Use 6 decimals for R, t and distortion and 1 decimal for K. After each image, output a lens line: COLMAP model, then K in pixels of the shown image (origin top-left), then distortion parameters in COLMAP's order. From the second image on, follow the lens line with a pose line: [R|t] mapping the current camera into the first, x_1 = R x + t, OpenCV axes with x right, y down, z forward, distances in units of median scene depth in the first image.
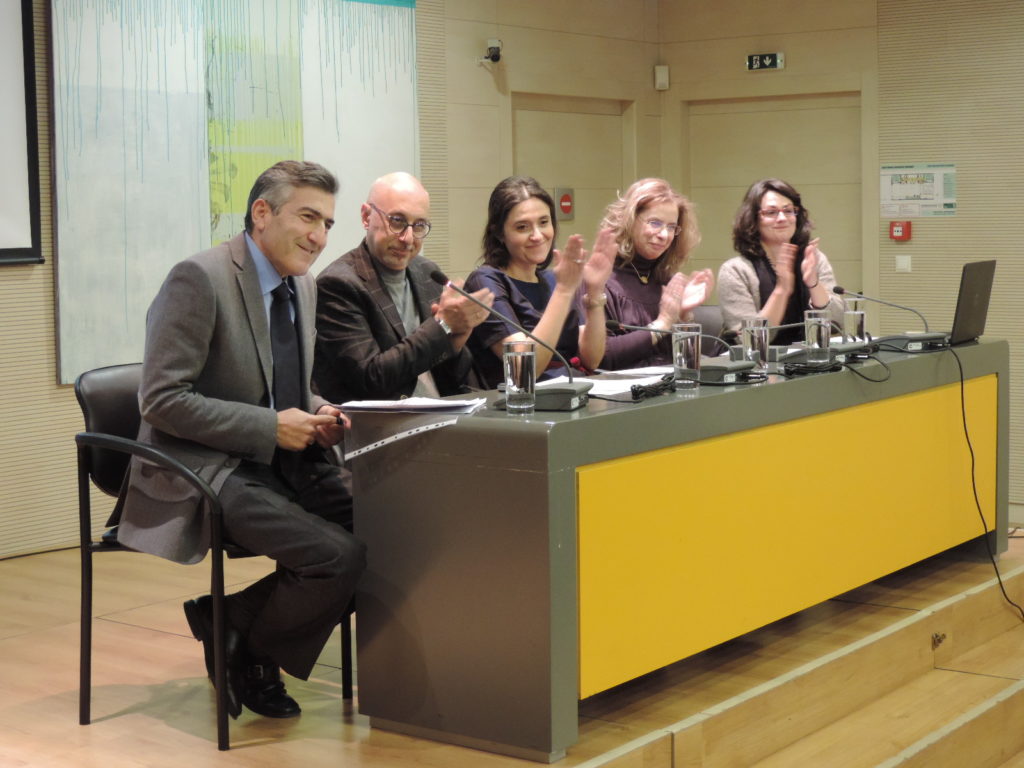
lens RADIAL K [[1802.3, 0, 512.5], [0, 1802.3, 385.6], [0, 0, 1]] dist [-0.105845, 0.000000]
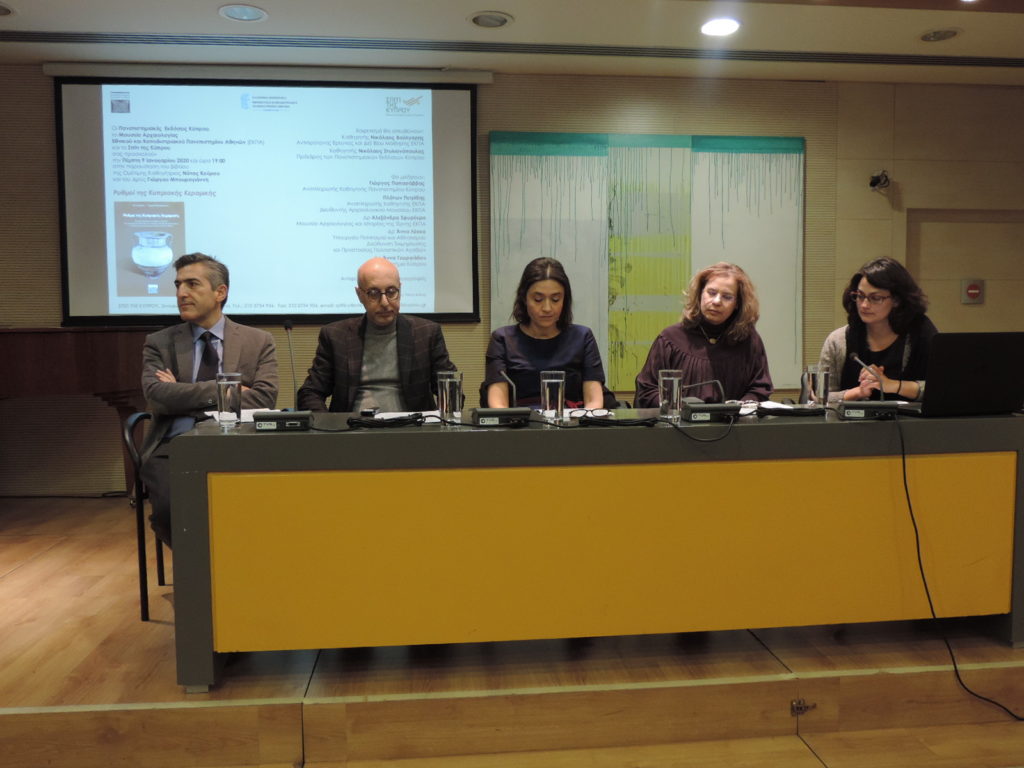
lens RADIAL K [[884.7, 0, 512.1], [0, 884.7, 377.6], [0, 0, 1]] dist [-0.028516, -0.004418]
pose [[0.674640, 0.062624, -0.735486, 0.361855], [-0.076754, 0.996945, 0.014481, -0.027328], [0.734146, 0.046682, 0.677385, 0.409323]]
